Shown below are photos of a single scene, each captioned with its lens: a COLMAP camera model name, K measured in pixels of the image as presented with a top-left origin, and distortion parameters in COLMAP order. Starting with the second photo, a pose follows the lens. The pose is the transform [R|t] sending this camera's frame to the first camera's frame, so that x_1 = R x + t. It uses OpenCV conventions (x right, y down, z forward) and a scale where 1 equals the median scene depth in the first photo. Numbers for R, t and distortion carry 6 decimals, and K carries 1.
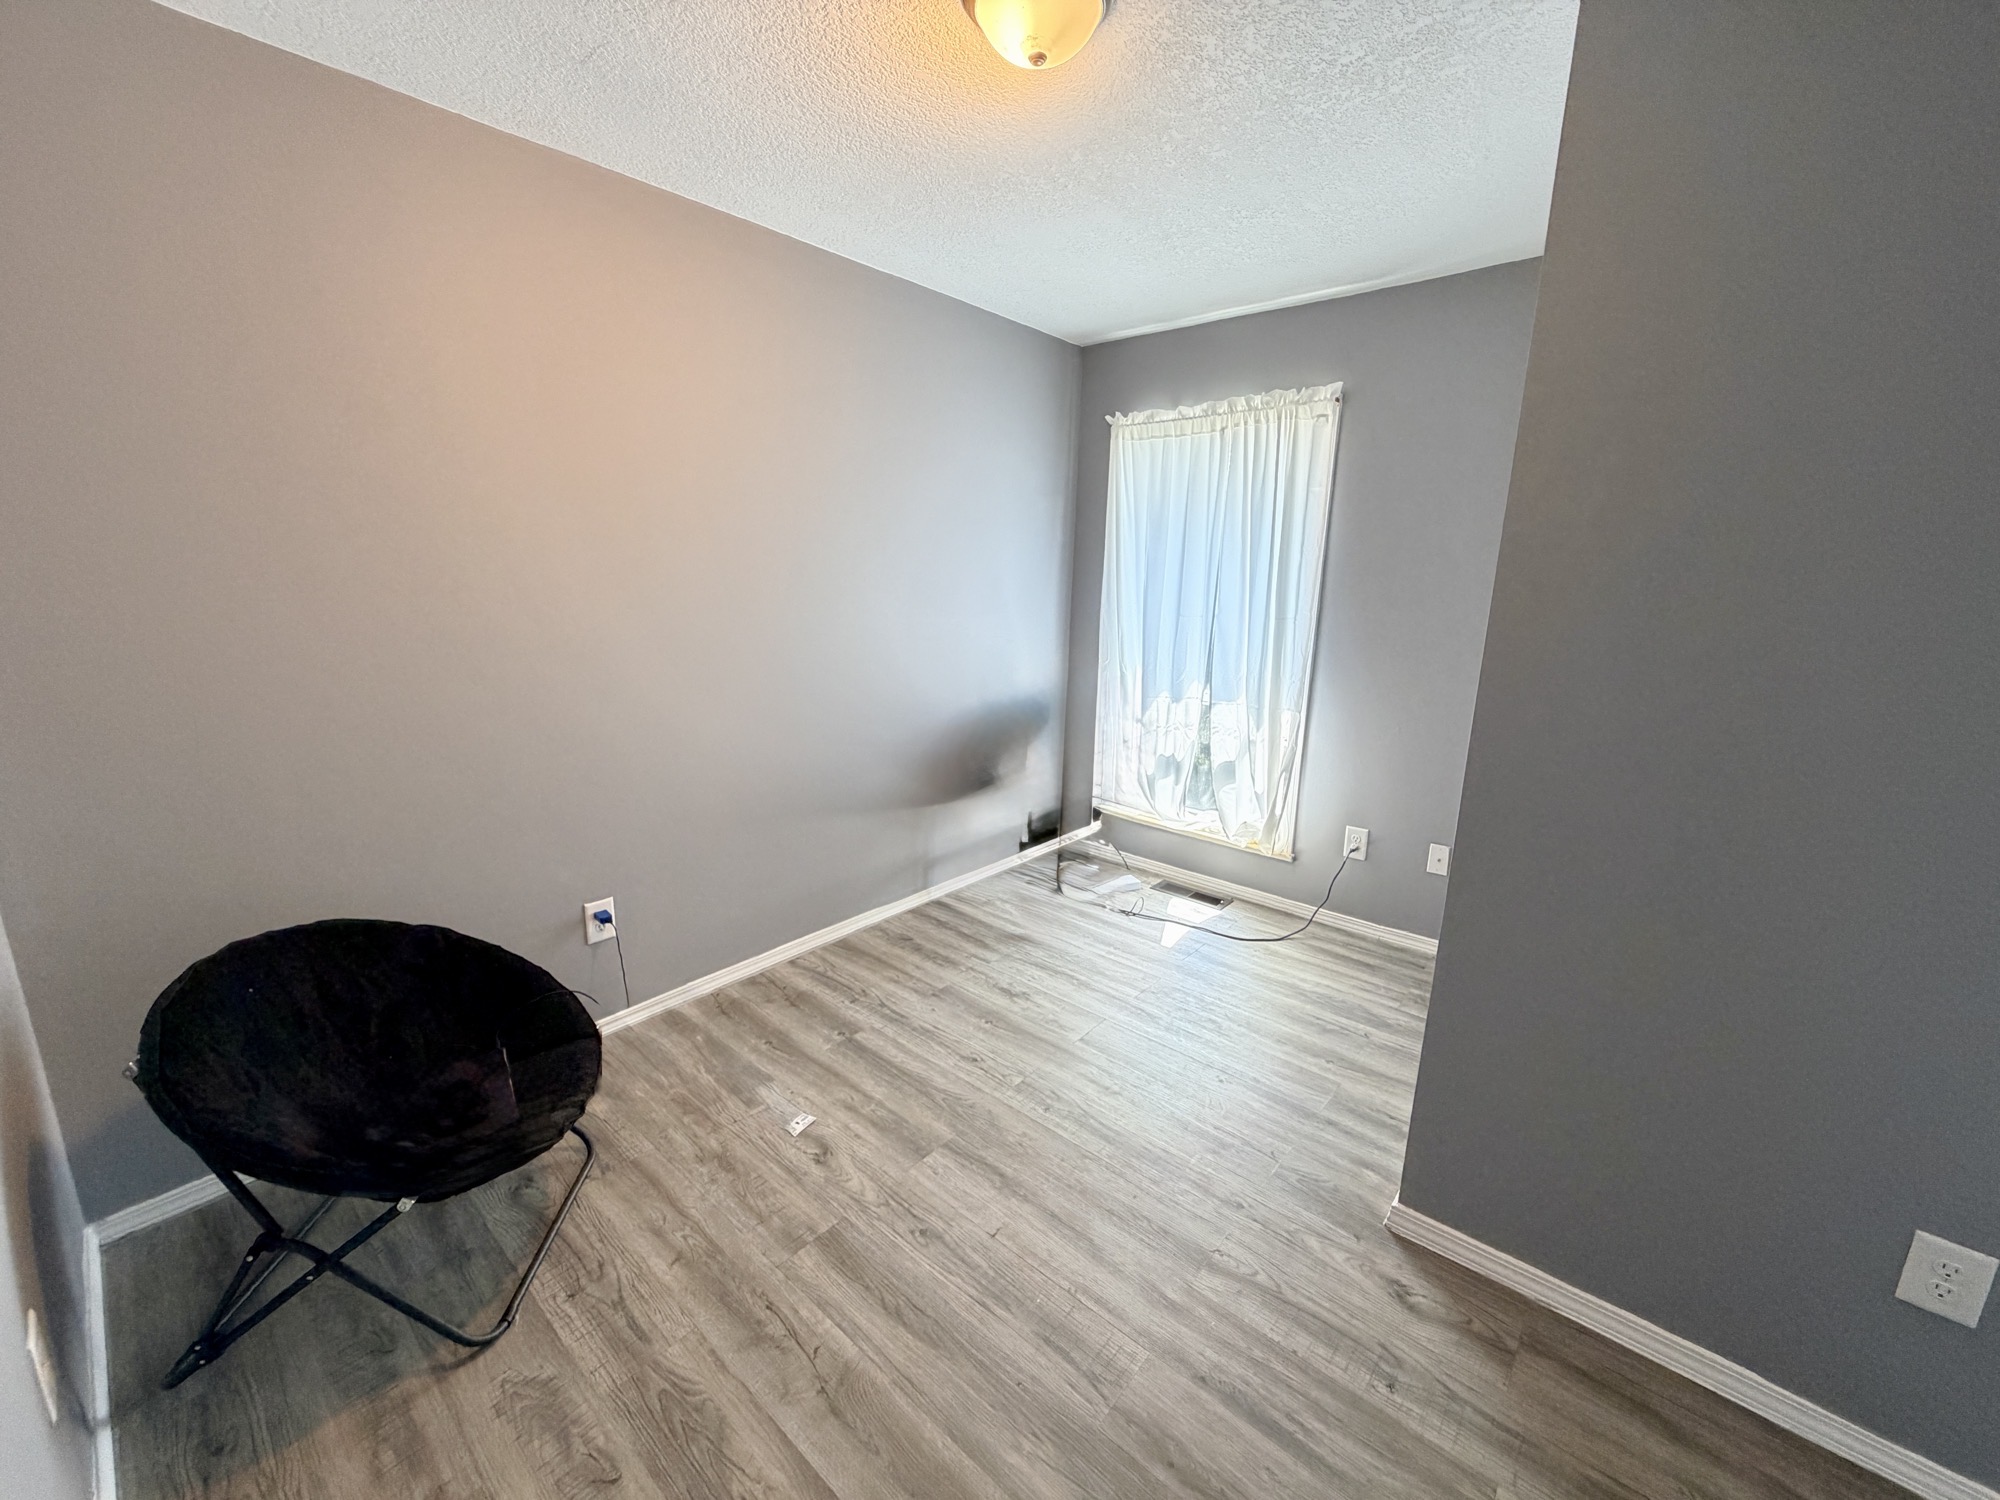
lens RADIAL K [[797.8, 0, 994.4], [0, 797.8, 749.6], [0, 0, 1]] dist [-0.001413, 0.000578]
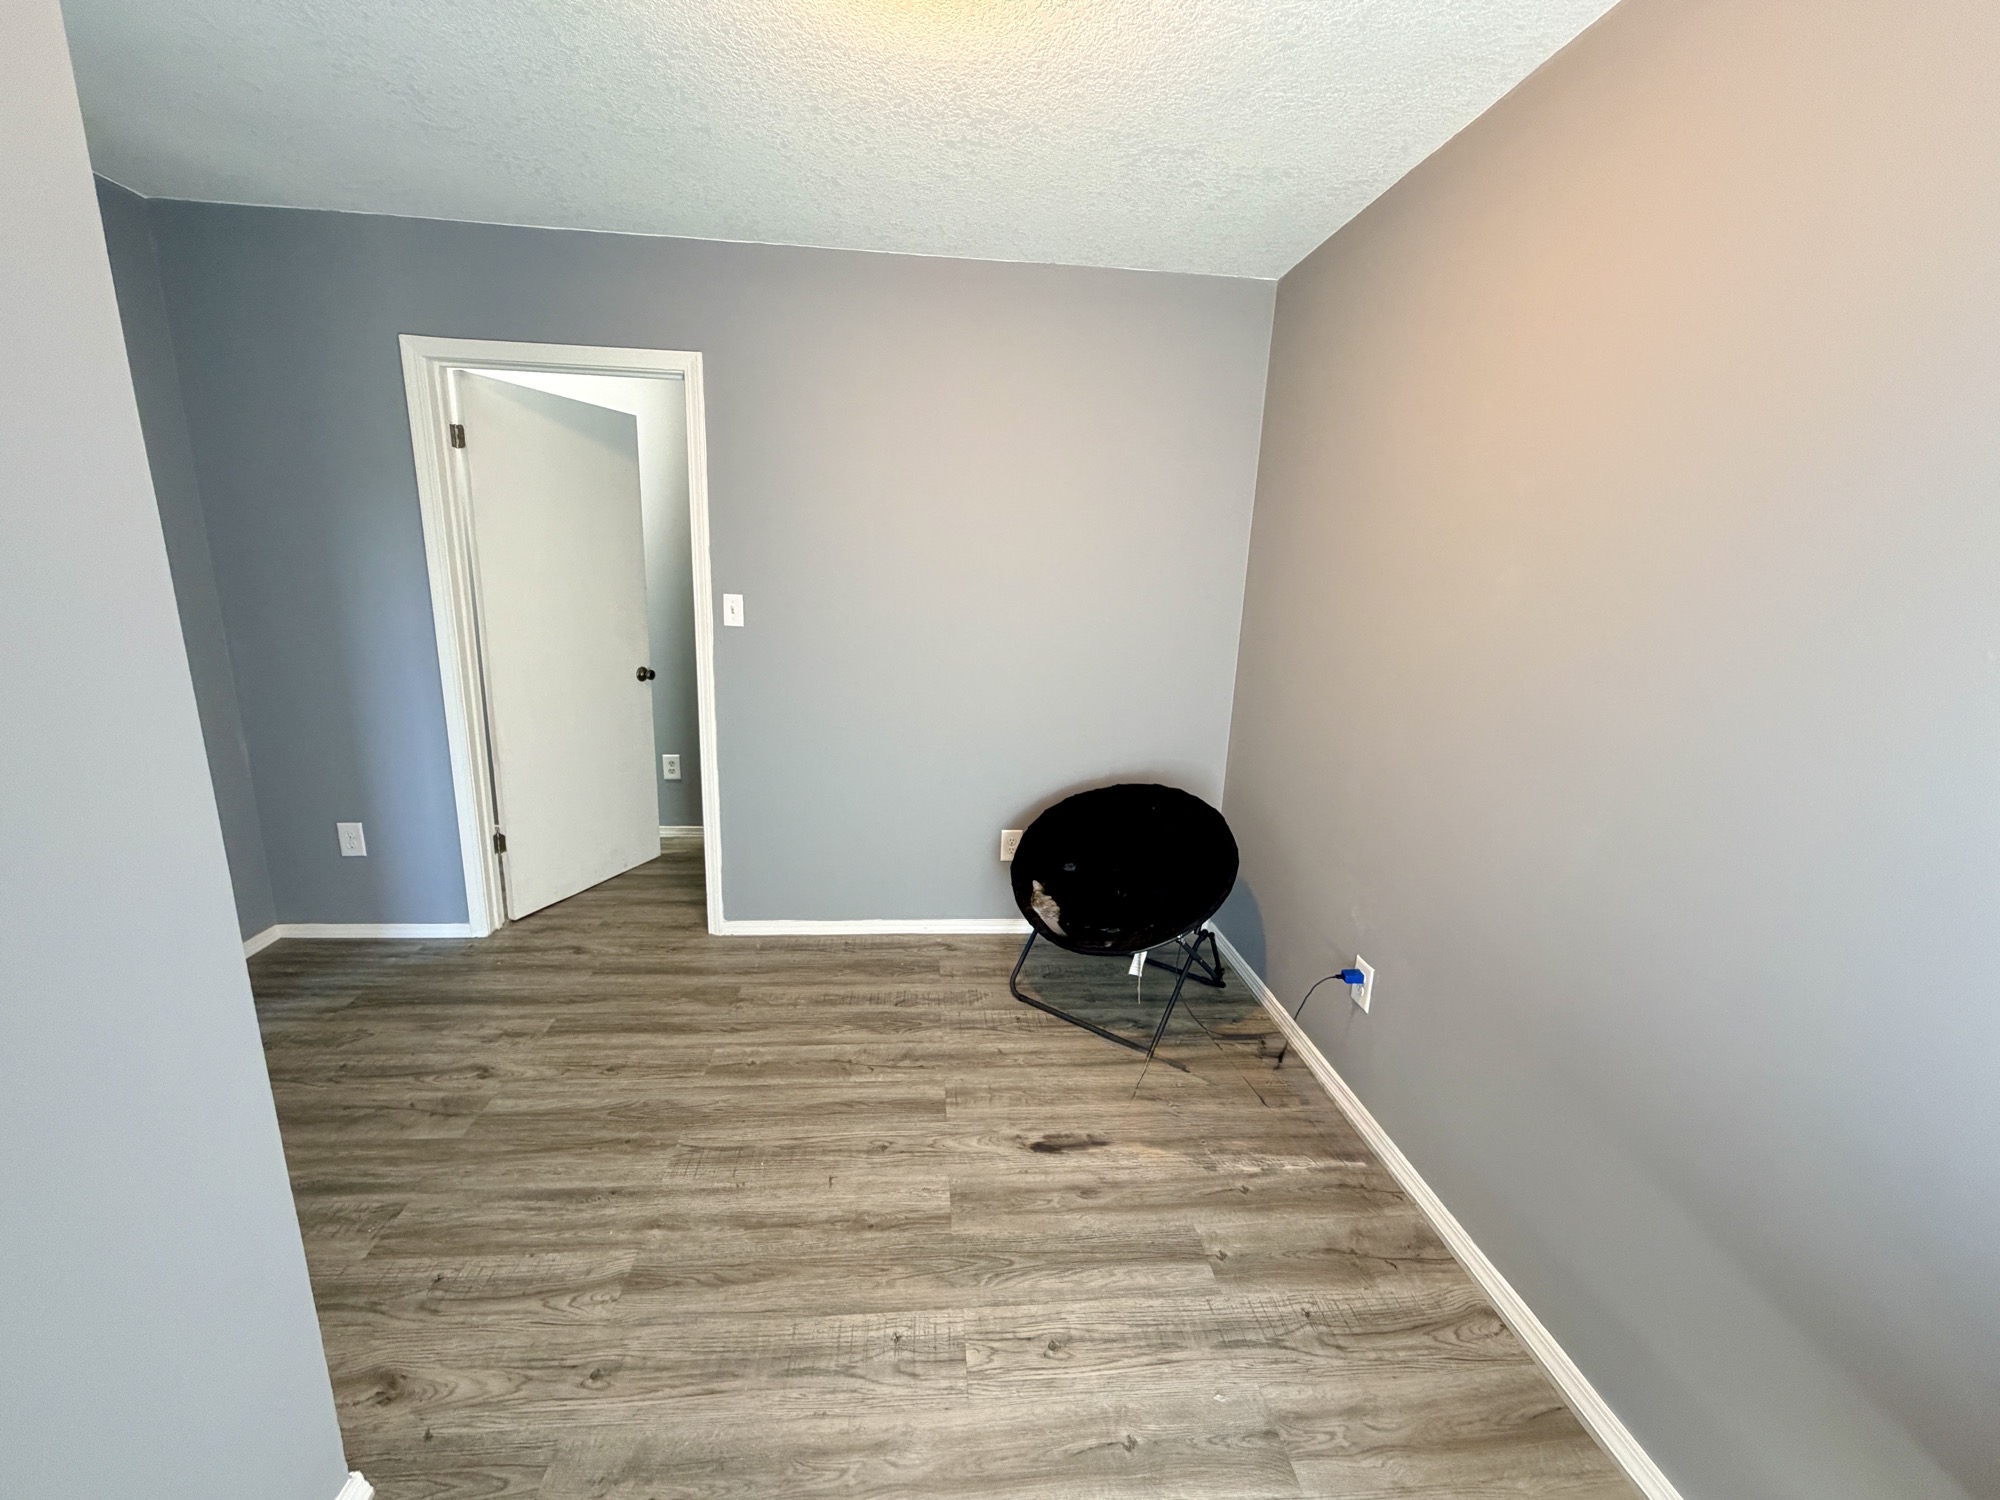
lens RADIAL K [[797.8, 0, 994.4], [0, 797.8, 749.6], [0, 0, 1]] dist [-0.001413, 0.000578]
pose [[-0.690299, 0.122194, -0.713131, 0.550366], [-0.208943, 0.909974, 0.358175, -0.358716], [0.692697, 0.396252, -0.602623, 1.584116]]
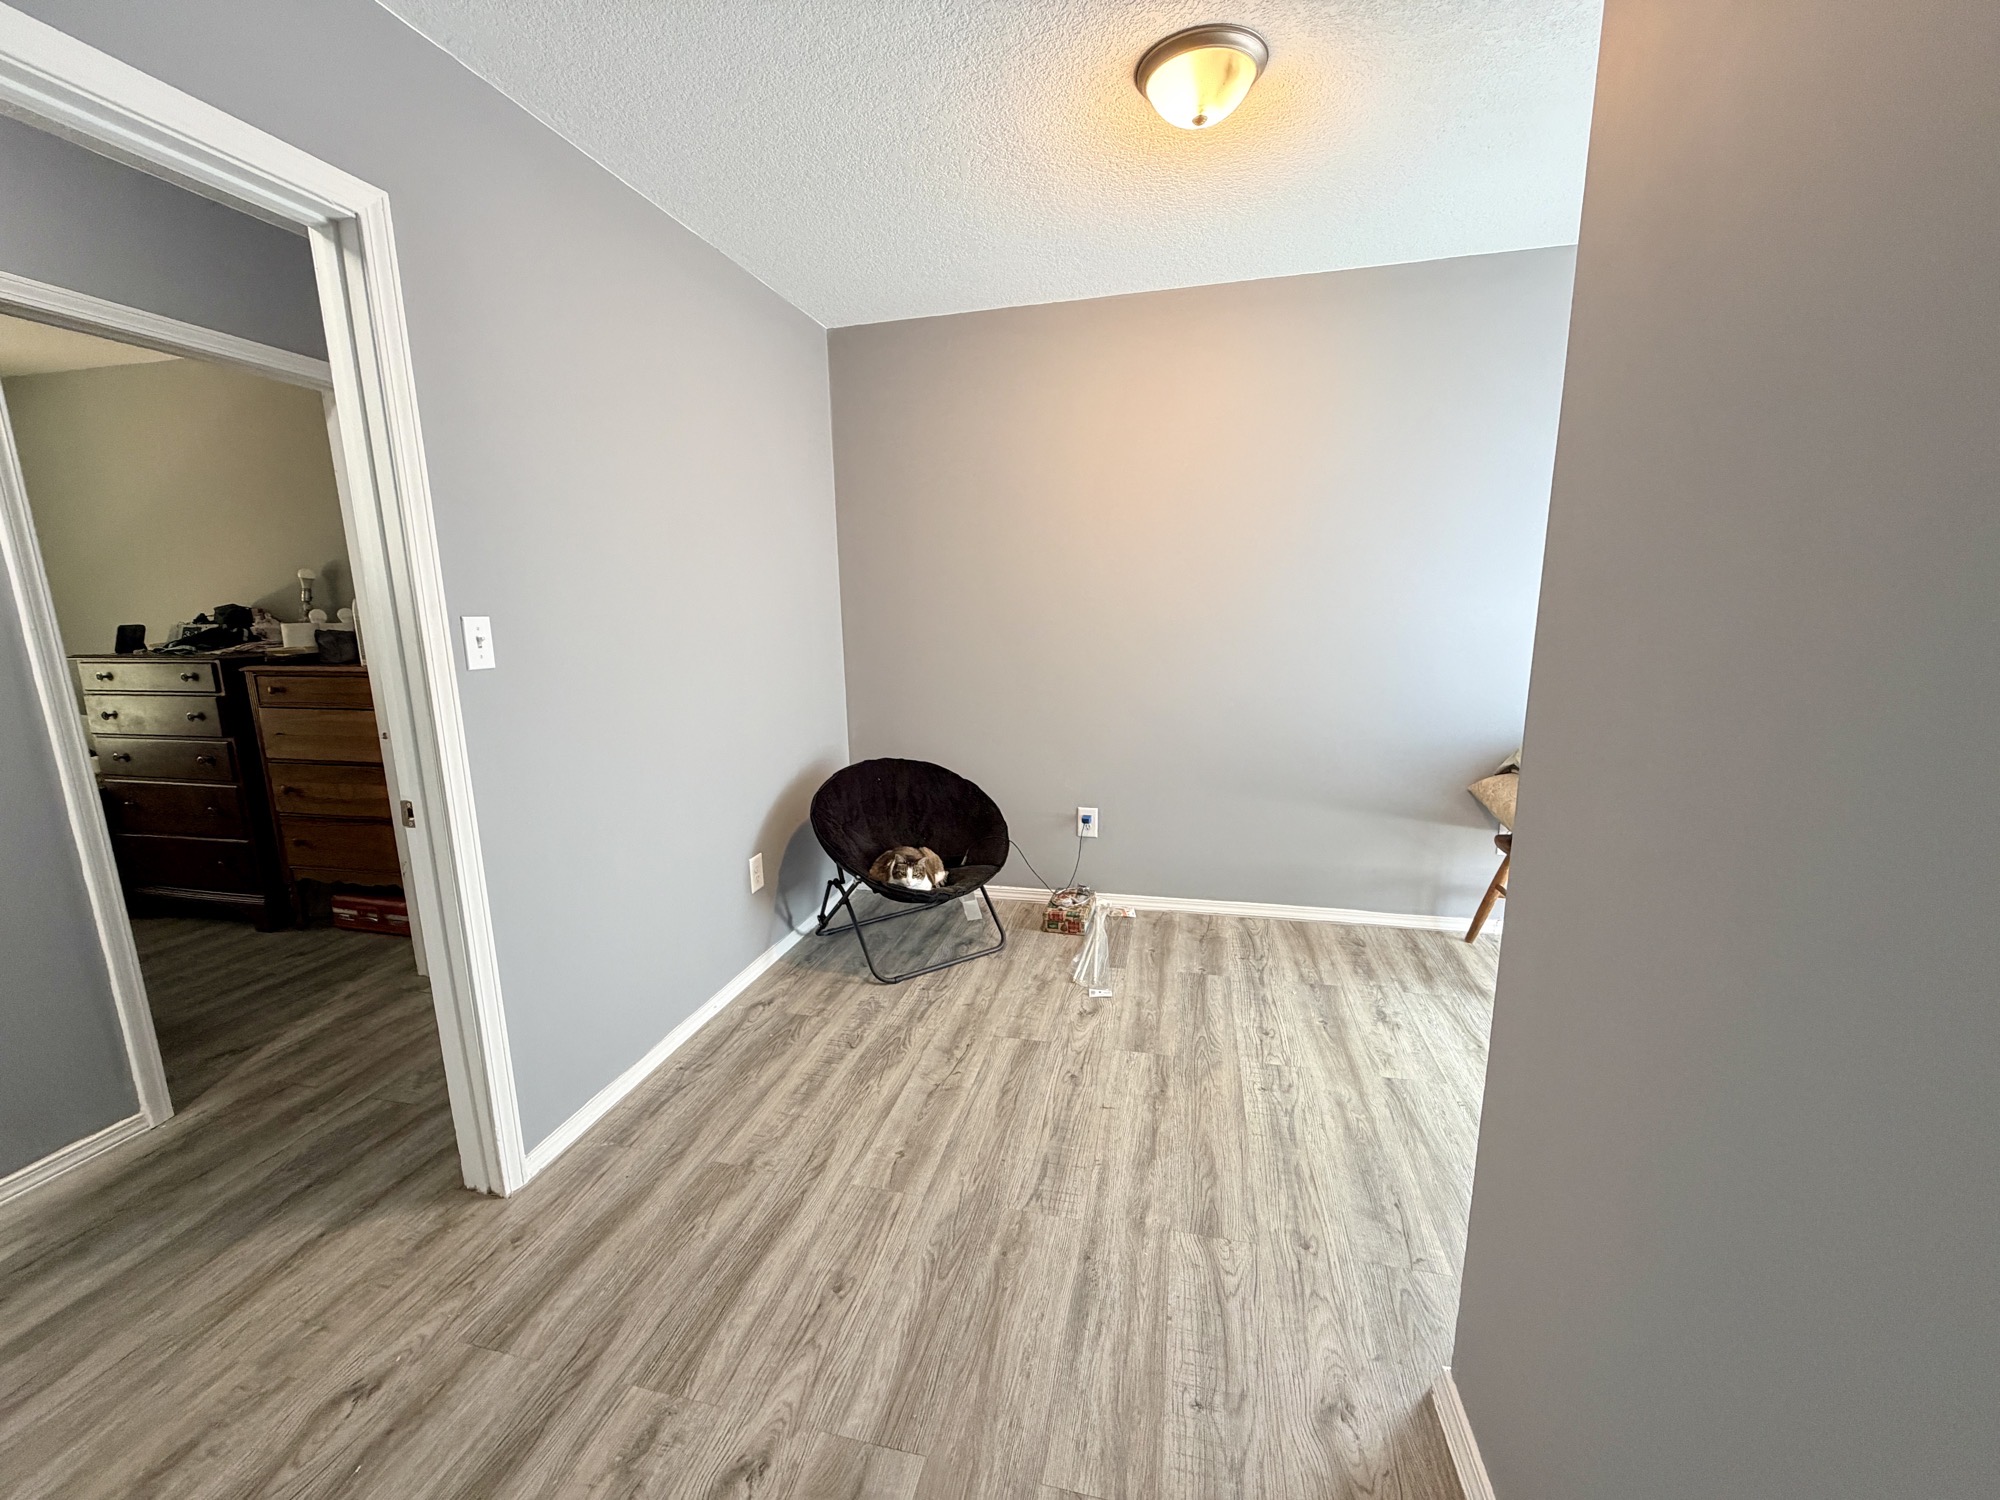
lens RADIAL K [[797.8, 0, 994.4], [0, 797.8, 749.6], [0, 0, 1]] dist [-0.001413, 0.000578]
pose [[0.462839, 0.138221, -0.875600, 0.899563], [-0.171057, 0.983129, 0.064775, 0.032824], [0.869781, 0.119797, 0.478675, 0.221635]]
